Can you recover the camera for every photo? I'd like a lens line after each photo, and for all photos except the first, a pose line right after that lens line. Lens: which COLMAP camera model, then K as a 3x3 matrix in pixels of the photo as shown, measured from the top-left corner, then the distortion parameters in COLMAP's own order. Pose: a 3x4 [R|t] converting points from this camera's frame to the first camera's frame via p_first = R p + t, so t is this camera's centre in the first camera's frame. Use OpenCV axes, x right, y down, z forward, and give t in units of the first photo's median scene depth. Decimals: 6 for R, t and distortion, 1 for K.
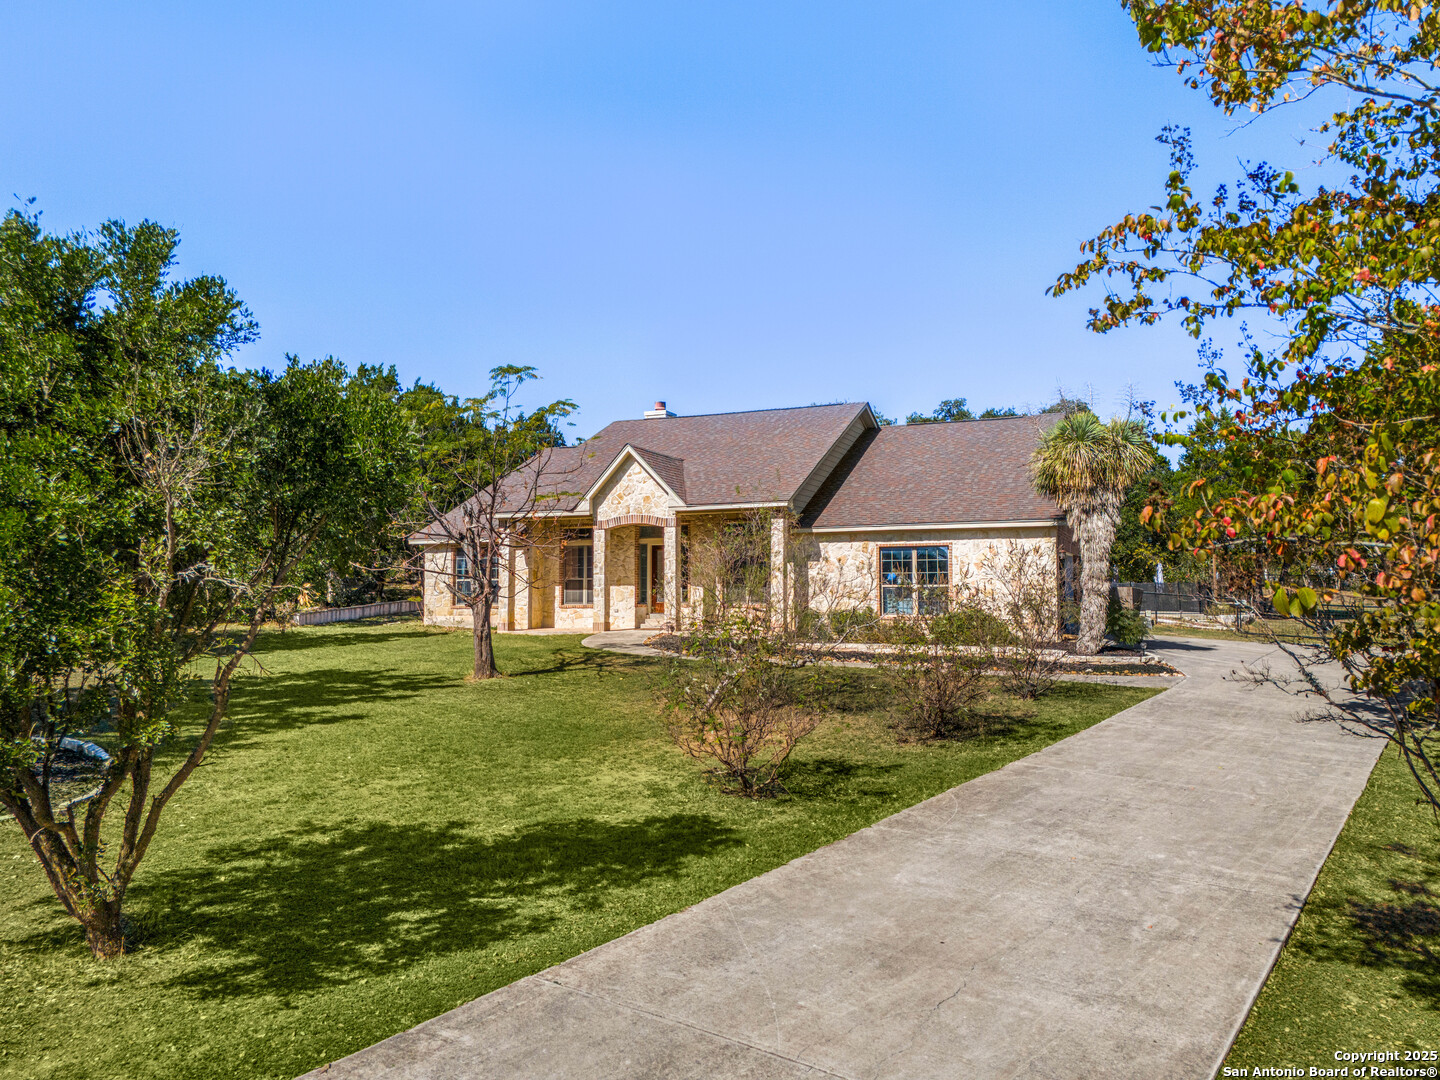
lens RADIAL K [[1080.8, 0, 723.5], [0, 1080.8, 574.4], [0, 0, 1]] dist [0.036371, -0.011874]
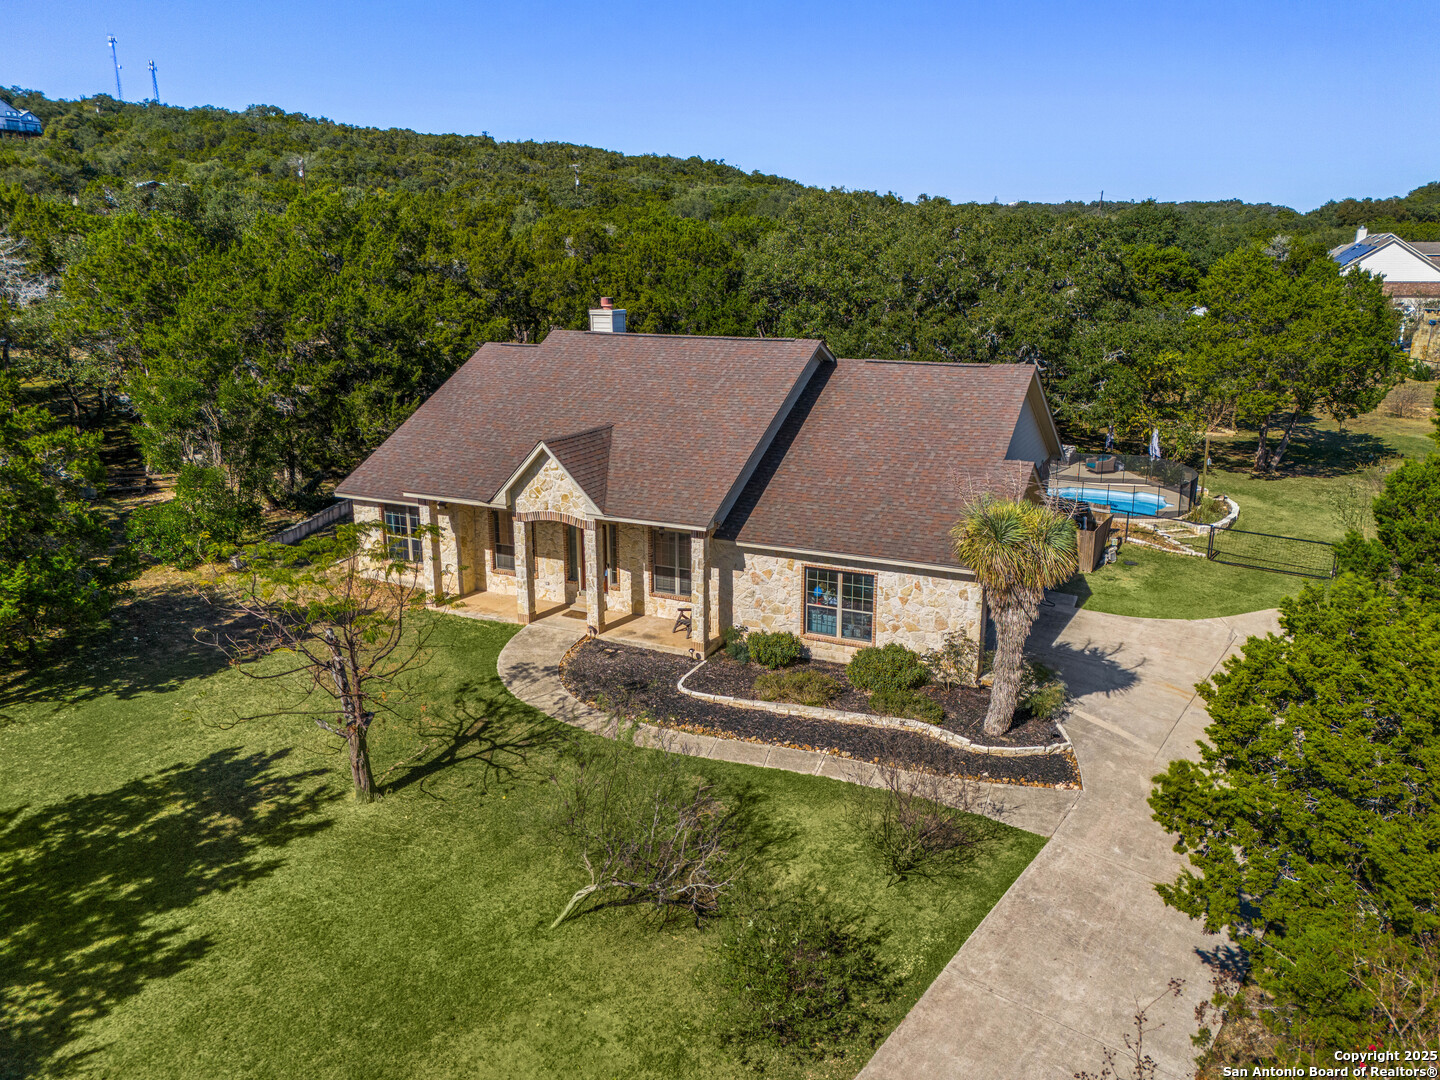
lens RADIAL K [[1080.8, 0, 723.5], [0, 1080.8, 574.4], [0, 0, 1]] dist [0.036371, -0.011874]
pose [[0.999385, 0.014910, -0.031736, 0.099874], [-0.004754, 0.954352, 0.298647, -0.292768], [0.034740, -0.298312, 0.953836, 0.086485]]
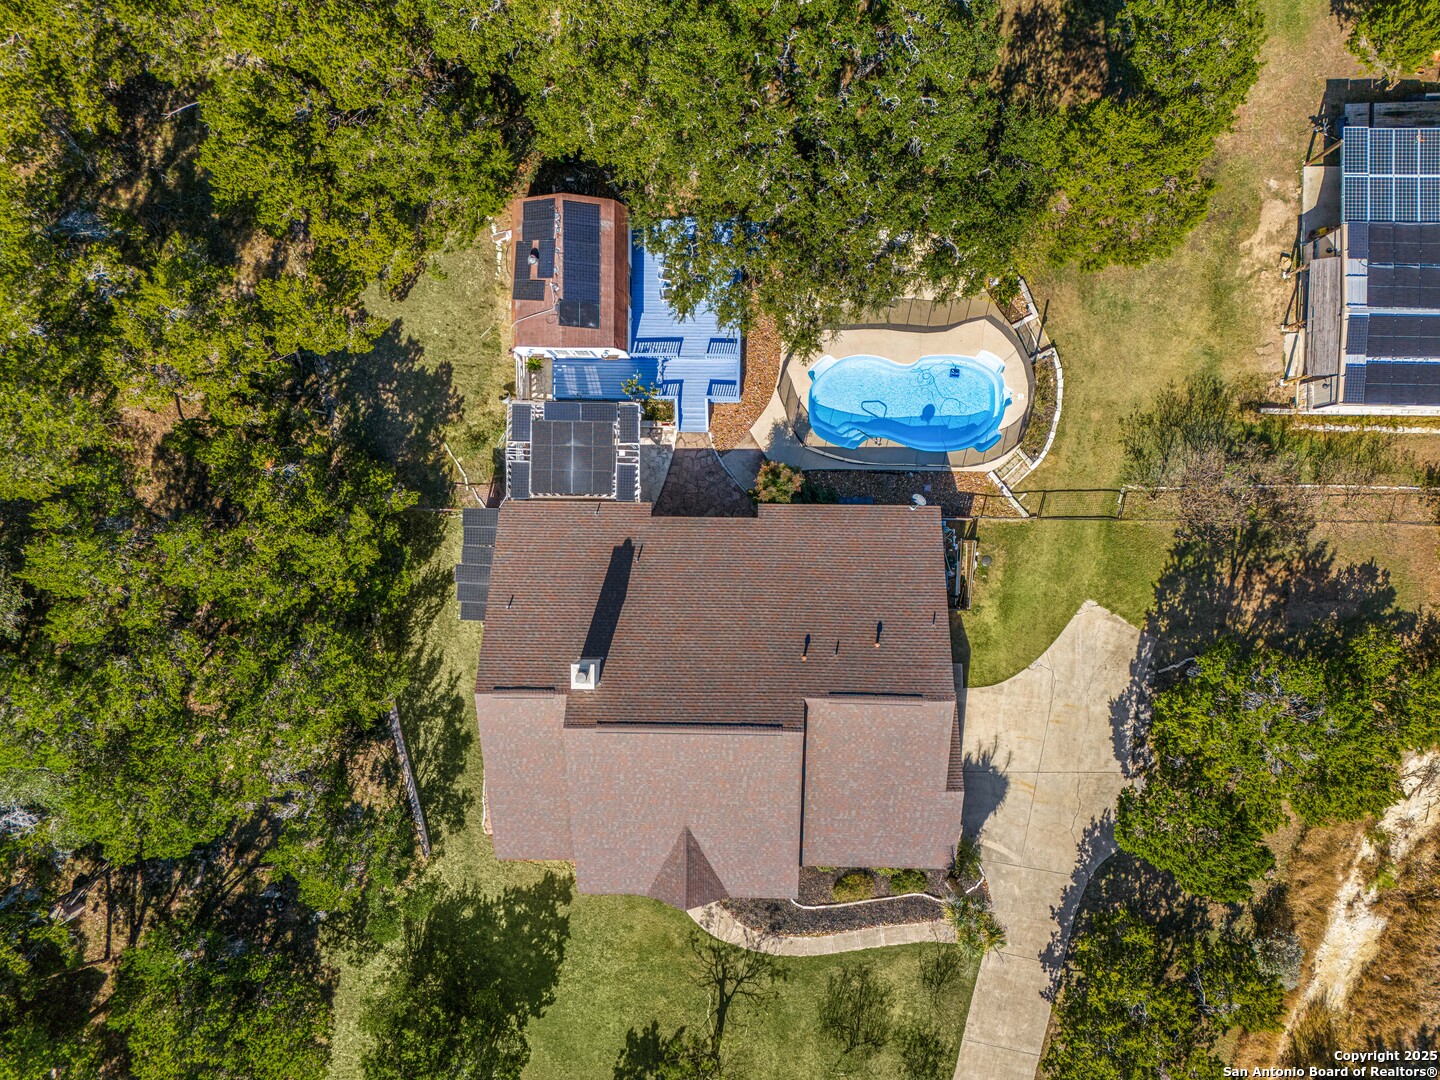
lens RADIAL K [[1080.8, 0, 723.5], [0, 1080.8, 574.4], [0, 0, 1]] dist [0.036371, -0.011874]
pose [[0.924023, -0.380857, -0.033602, 0.190726], [0.012710, -0.057239, 0.998280, -1.632476], [-0.382125, -0.922861, -0.048049, 1.510307]]
